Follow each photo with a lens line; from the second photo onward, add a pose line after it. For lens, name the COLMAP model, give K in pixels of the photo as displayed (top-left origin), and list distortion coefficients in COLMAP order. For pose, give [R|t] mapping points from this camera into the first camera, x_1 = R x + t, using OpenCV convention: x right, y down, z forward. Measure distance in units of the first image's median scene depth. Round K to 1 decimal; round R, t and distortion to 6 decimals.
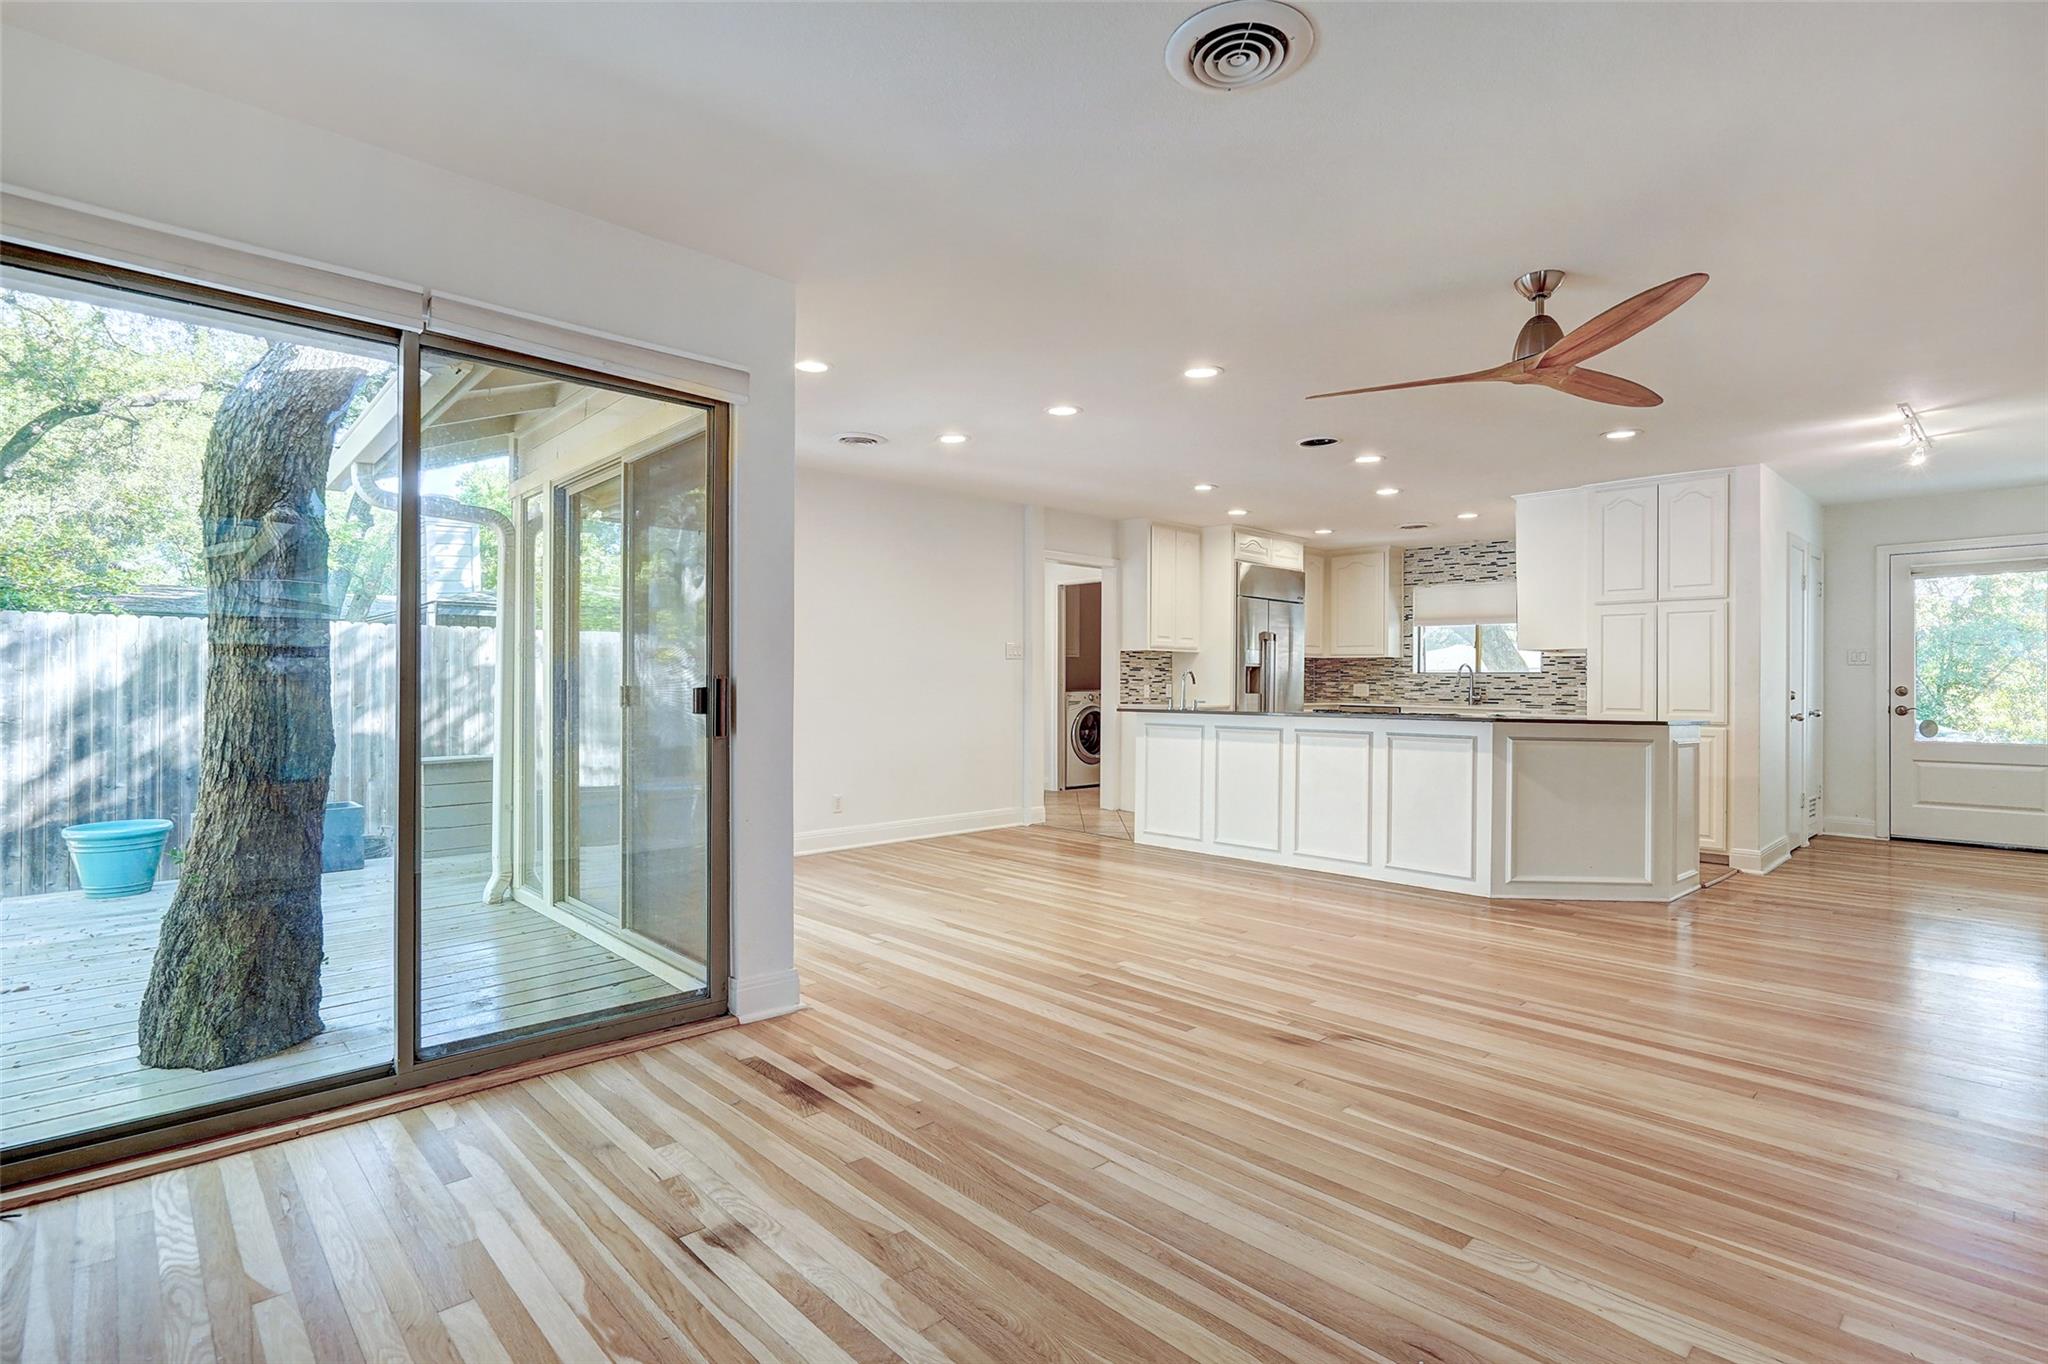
lens RADIAL K [[968.2, 0, 1036.9], [0, 968.2, 677.4], [0, 0, 1]] dist [-0.002832, 0.022931]
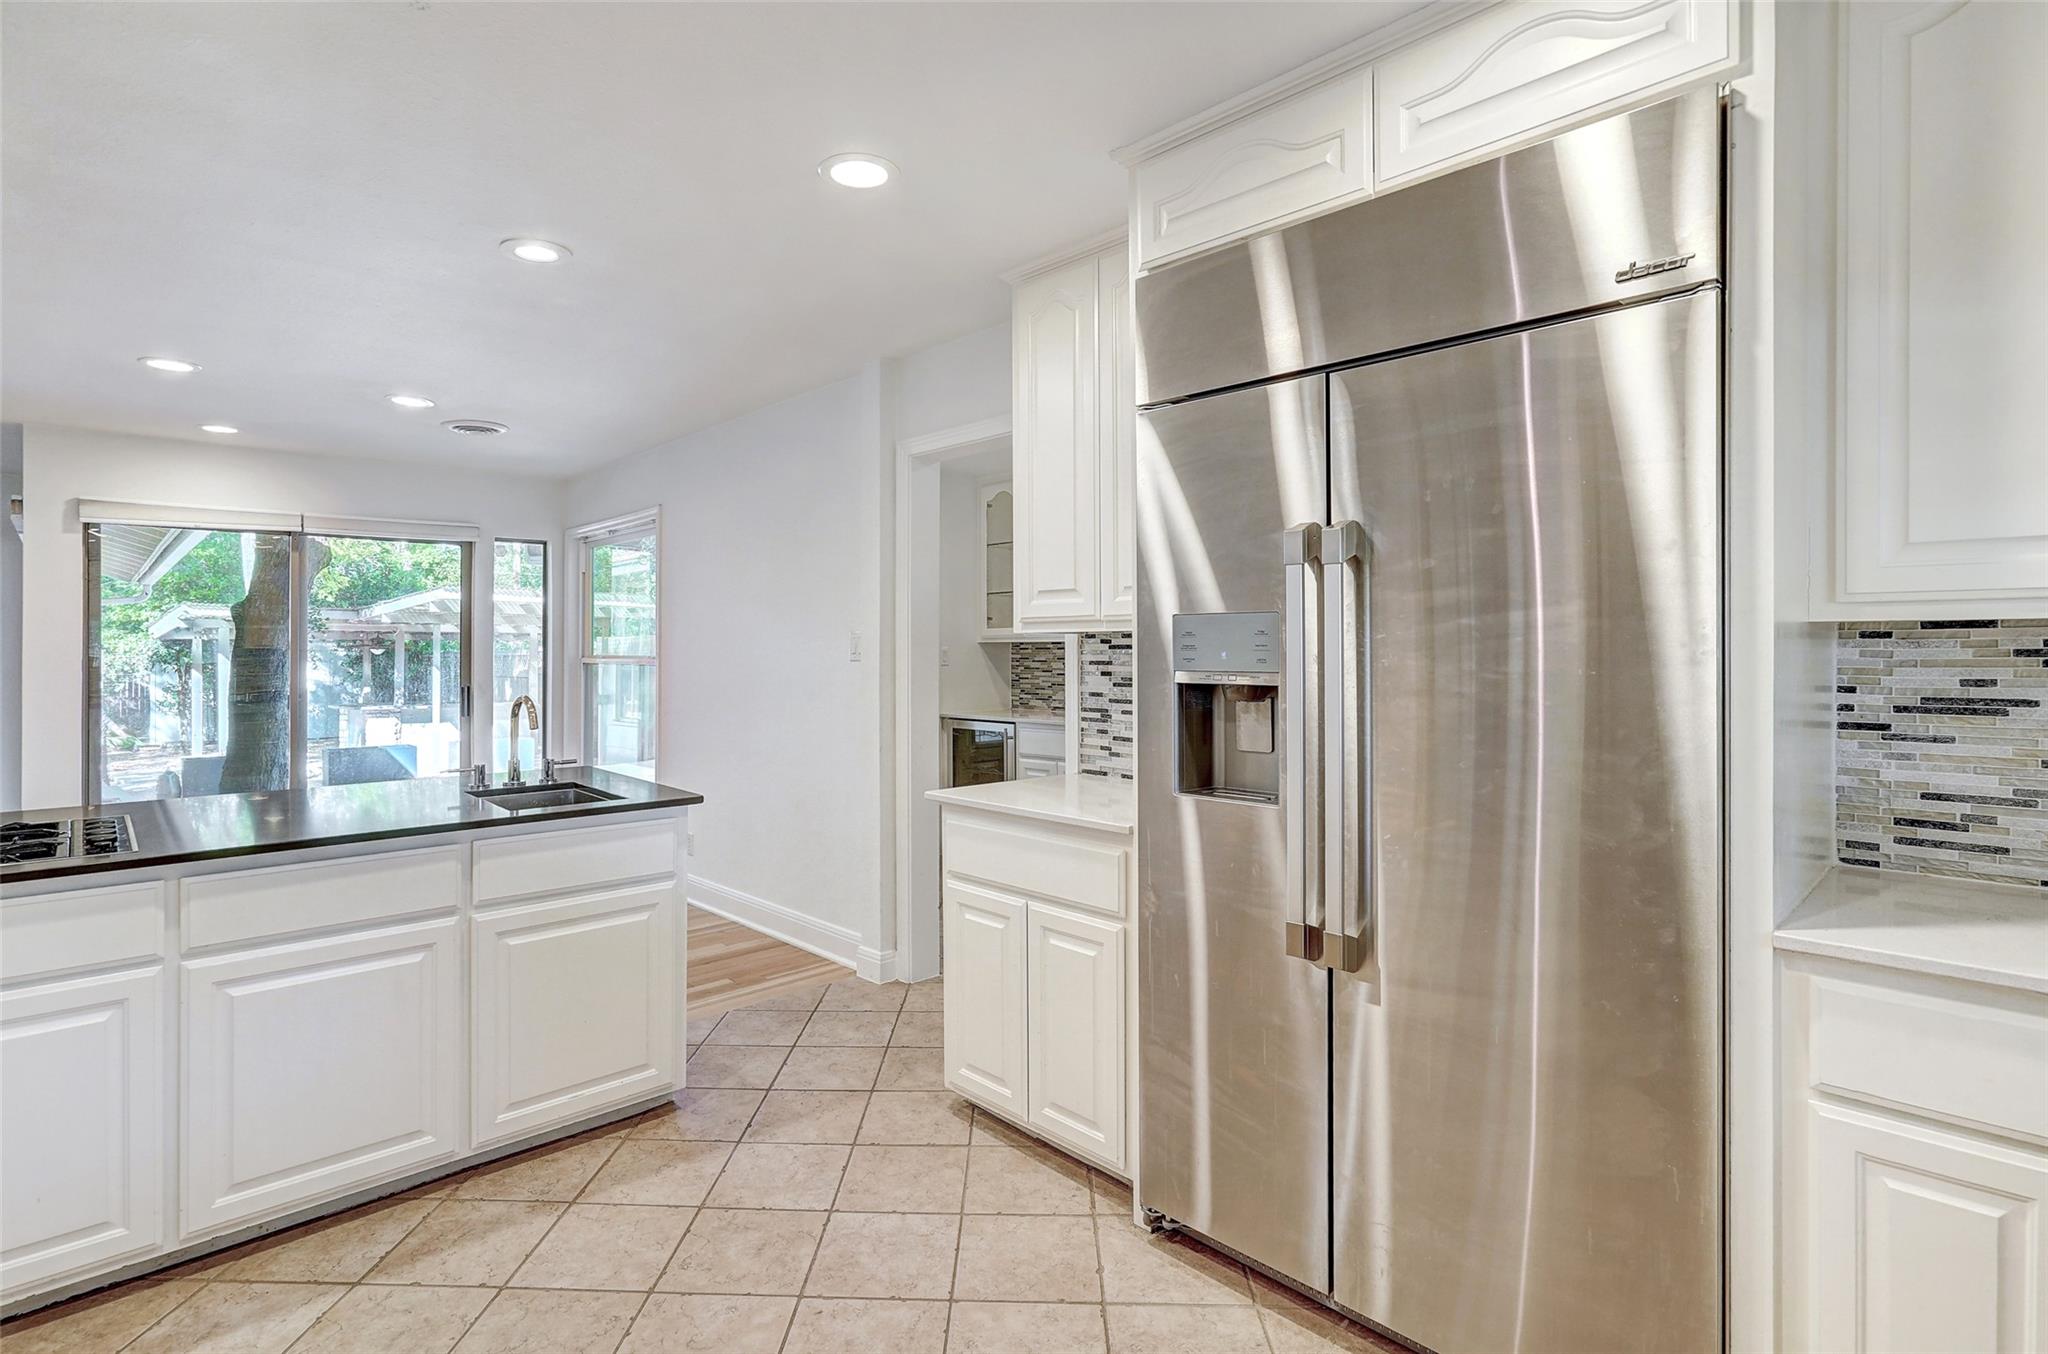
lens RADIAL K [[978.4, 0, 1030.4], [0, 978.4, 649.7], [0, 0, 1]] dist [0.014282, 0.000213]
pose [[-0.008081, -0.005500, -0.999952, 0.658971], [0.007402, 0.999957, -0.005560, -0.026984], [0.999940, -0.007447, -0.008040, 1.381951]]
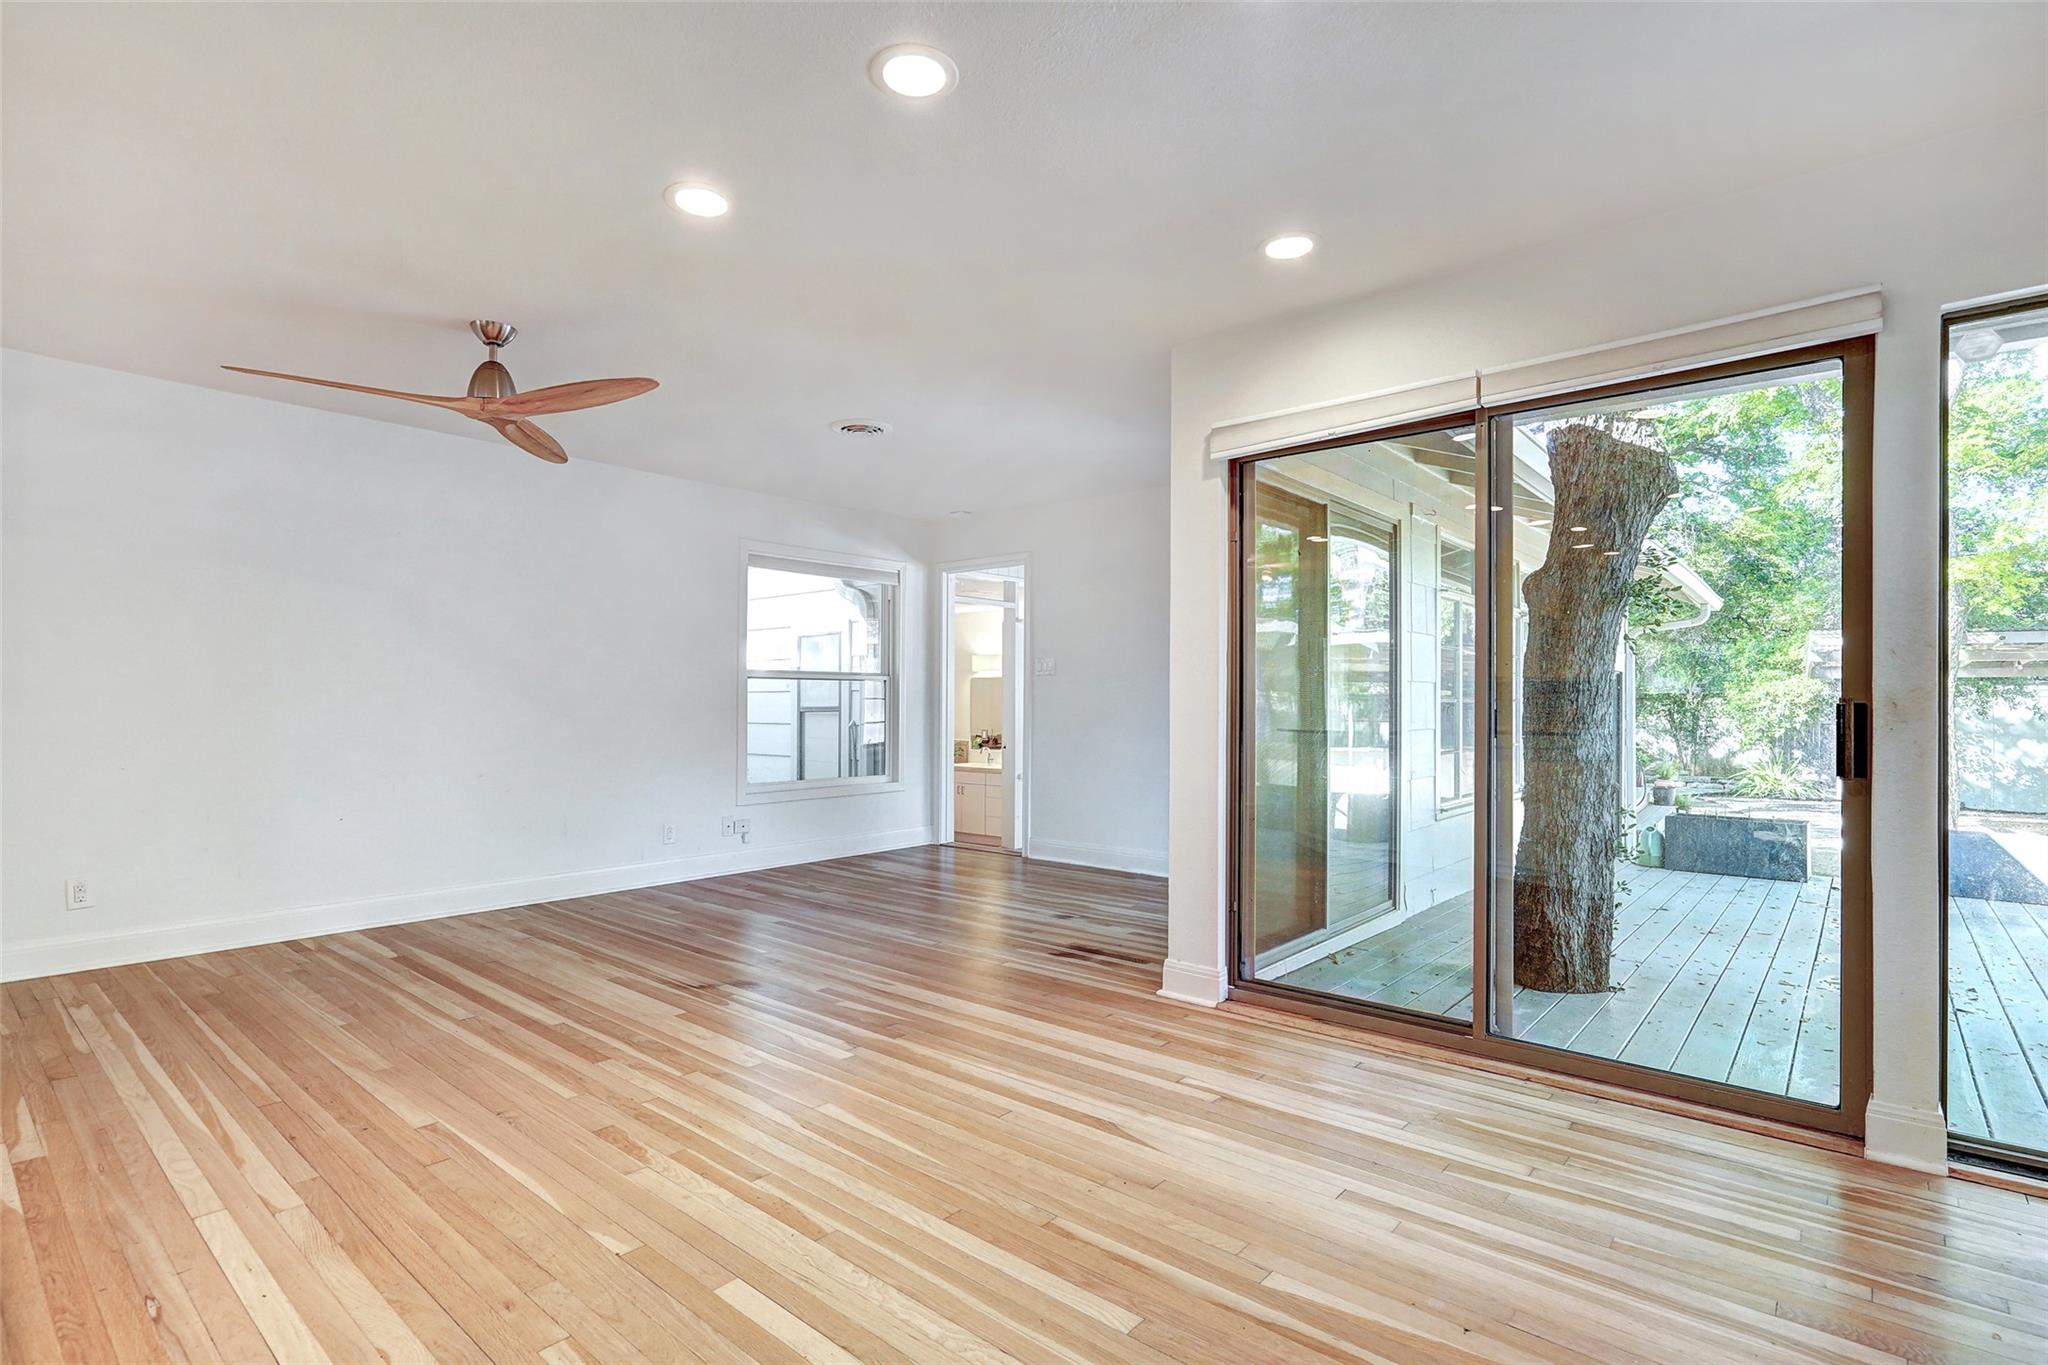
lens RADIAL K [[986.8, 0, 1011.3], [0, 986.8, 690.8], [0, 0, 1]] dist [-0.001360, 0.000933]
pose [[-0.996555, -0.008696, -0.082477, 0.014999], [-0.007045, 0.999770, -0.020280, 0.007557], [0.082634, -0.019629, -0.996387, 1.163279]]
